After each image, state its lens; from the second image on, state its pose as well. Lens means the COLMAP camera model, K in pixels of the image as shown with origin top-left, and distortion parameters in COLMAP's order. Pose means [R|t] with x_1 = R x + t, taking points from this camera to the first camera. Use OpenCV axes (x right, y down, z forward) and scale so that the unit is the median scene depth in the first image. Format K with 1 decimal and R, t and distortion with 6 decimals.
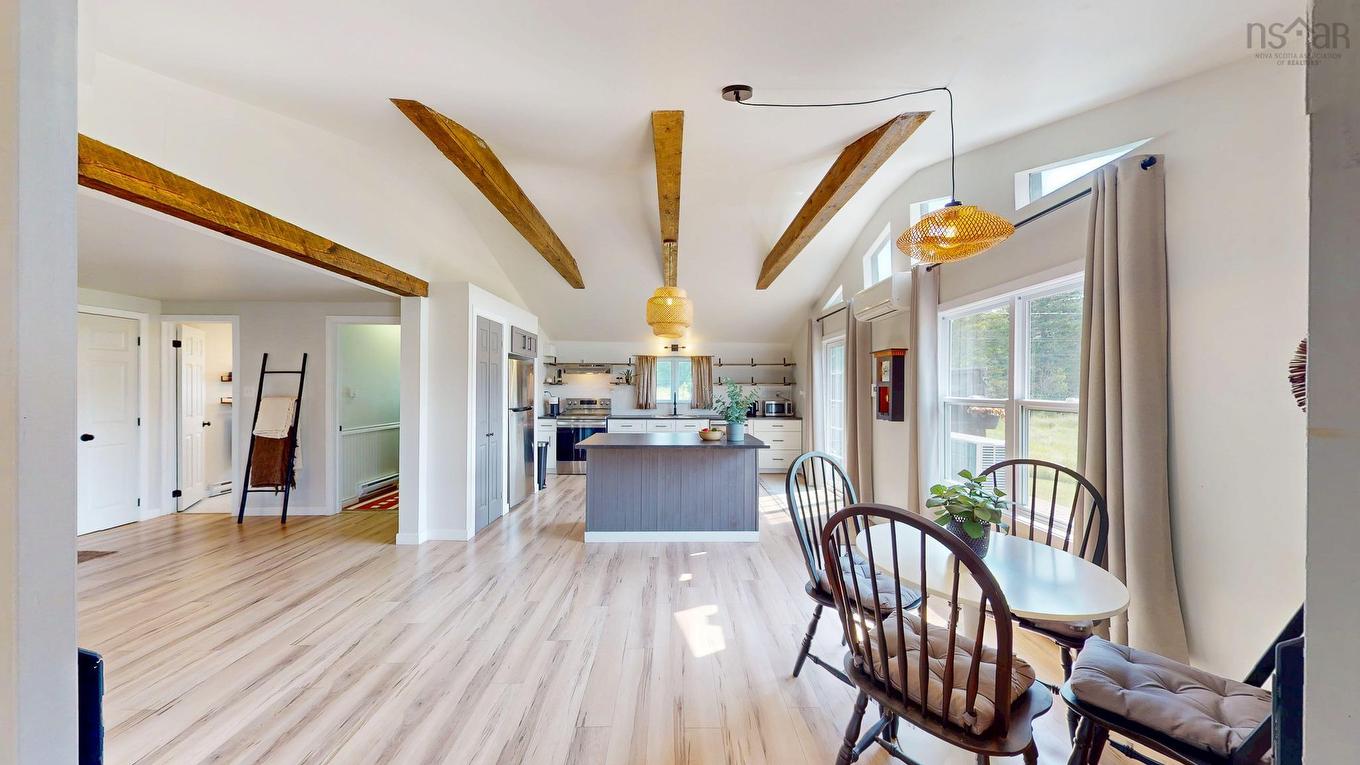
lens RADIAL K [[436.6, 0, 680.0], [0, 436.6, 382.5], [0, 0, 1]] dist [-0.000771, -0.000066]
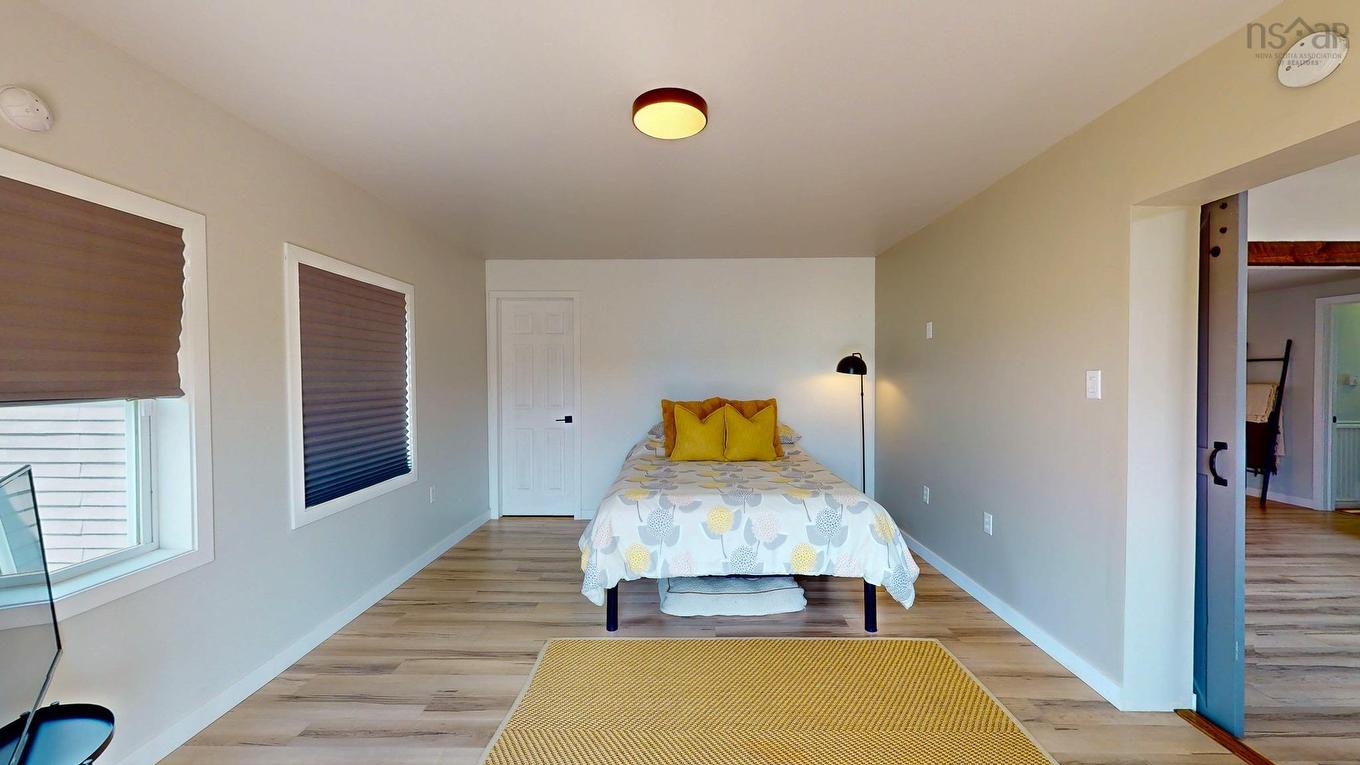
lens RADIAL K [[498.0, 0, 680.0], [0, 498.0, 382.5], [0, 0, 1]] dist [-0.001023, -0.000291]
pose [[-0.017416, 0.016925, -0.999705, 0.226023], [0.009351, 0.999816, 0.016764, -0.002441], [0.999805, -0.009057, -0.017571, -0.279294]]
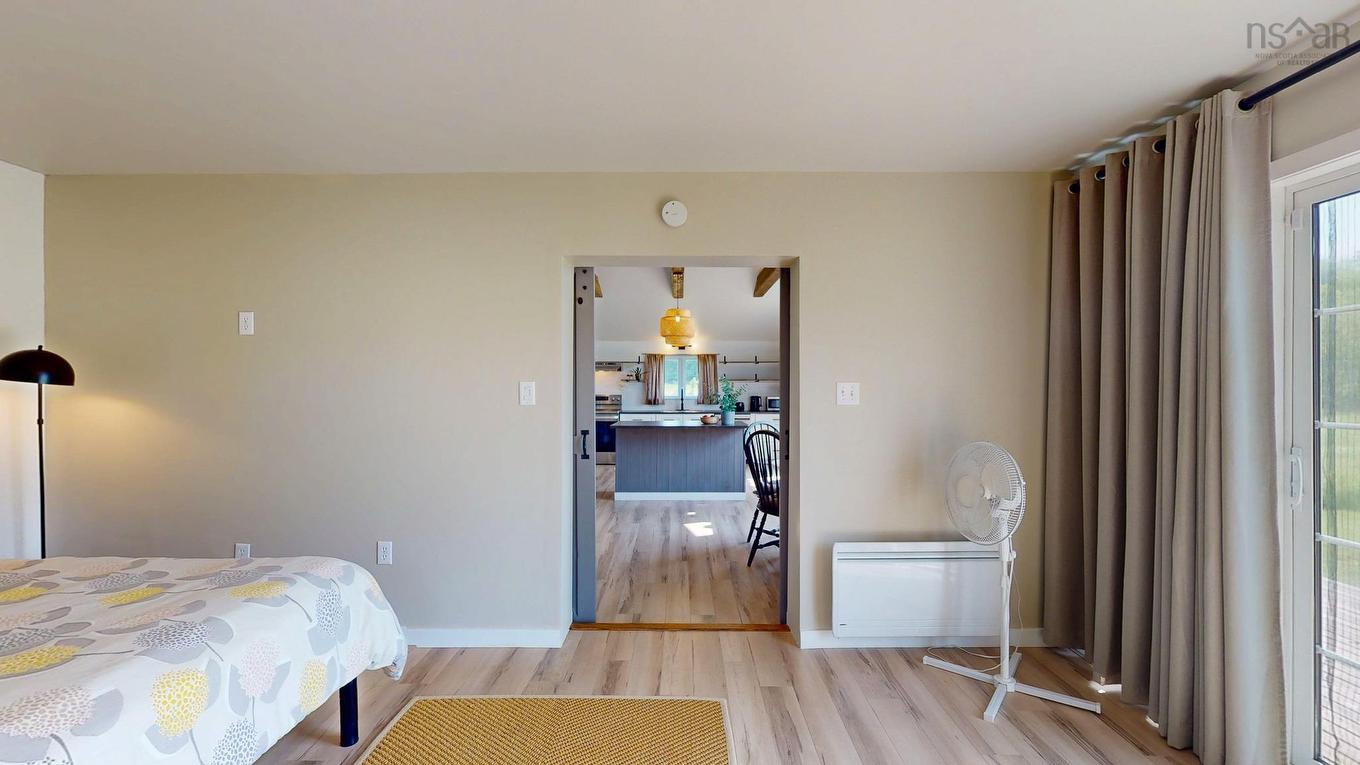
lens RADIAL K [[569.1, 0, 680.0], [0, 569.1, 382.5], [0, 0, 1]] dist [-0.000698, -0.000090]
pose [[0.999874, -0.002961, -0.015611, 0.006107], [0.003092, 0.999960, 0.008375, -0.005125], [0.015585, -0.008422, 0.999843, -0.472383]]
